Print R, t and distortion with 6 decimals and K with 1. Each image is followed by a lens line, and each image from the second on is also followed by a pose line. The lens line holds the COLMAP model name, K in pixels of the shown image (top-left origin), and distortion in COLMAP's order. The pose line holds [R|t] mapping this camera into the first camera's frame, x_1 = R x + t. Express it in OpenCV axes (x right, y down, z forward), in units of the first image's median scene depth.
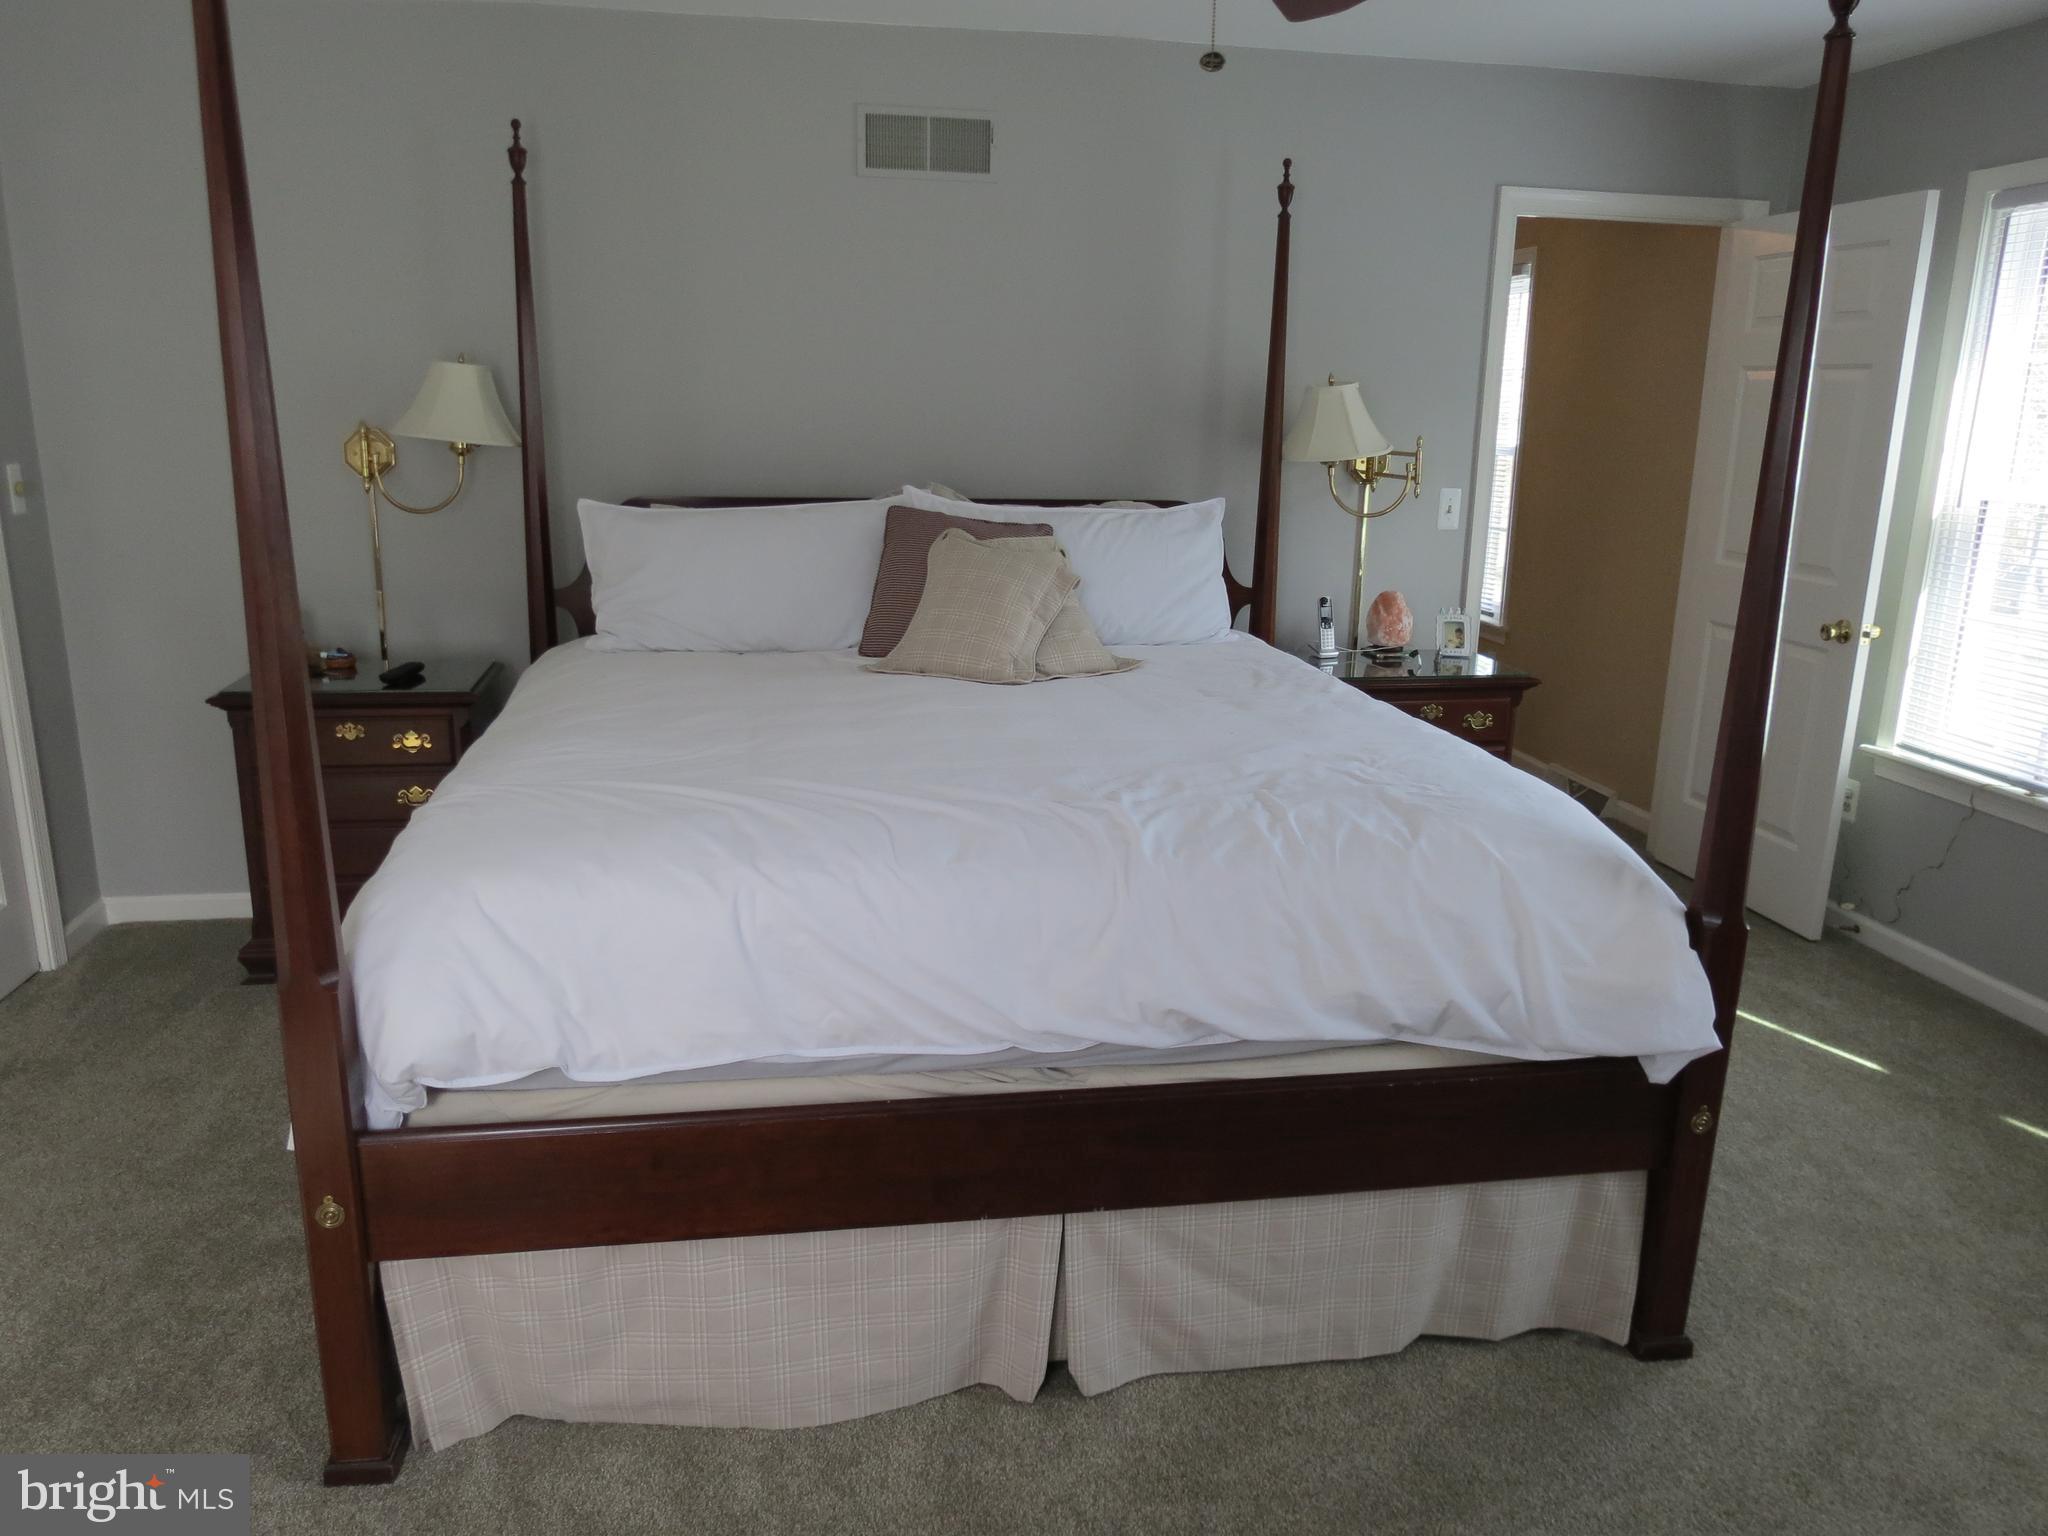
lens RADIAL K [[1479.8, 0, 1024.0], [0, 1479.8, 768.0], [0, 0, 1]] dist [-0.025473, 0.003646]
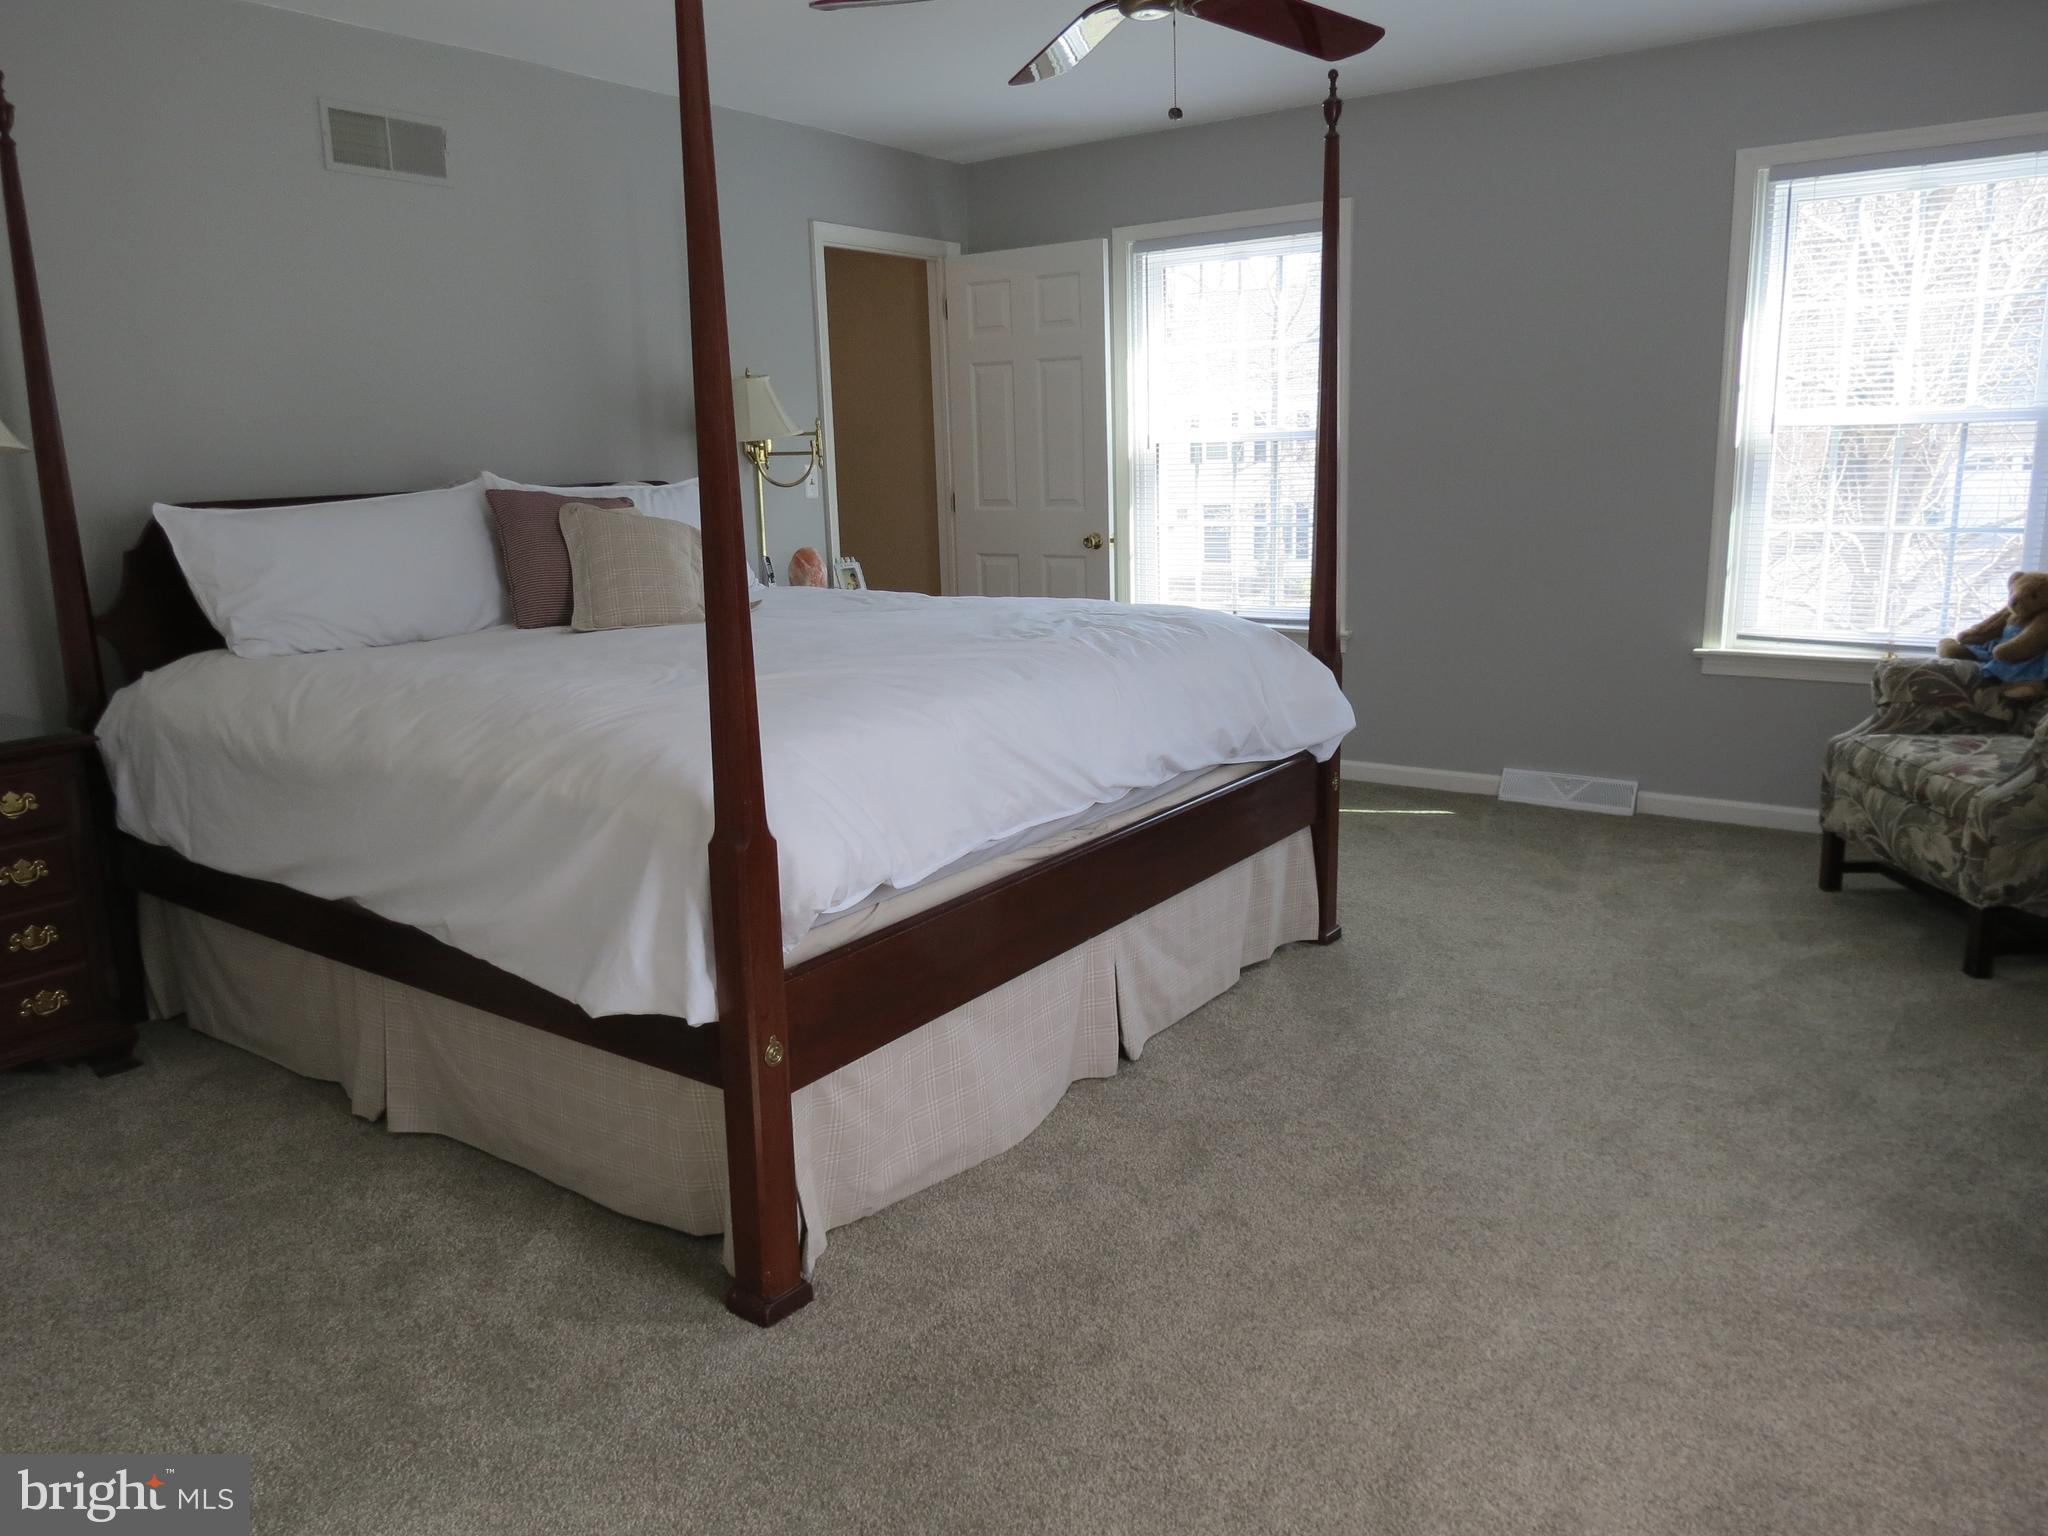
lens RADIAL K [[1479.8, 0, 1024.0], [0, 1479.8, 768.0], [0, 0, 1]] dist [-0.025473, 0.003646]
pose [[0.702336, -0.187503, 0.686707, -0.886004], [0.215164, 0.975480, 0.046291, 0.070130], [-0.678549, 0.115243, 0.725459, 0.034894]]
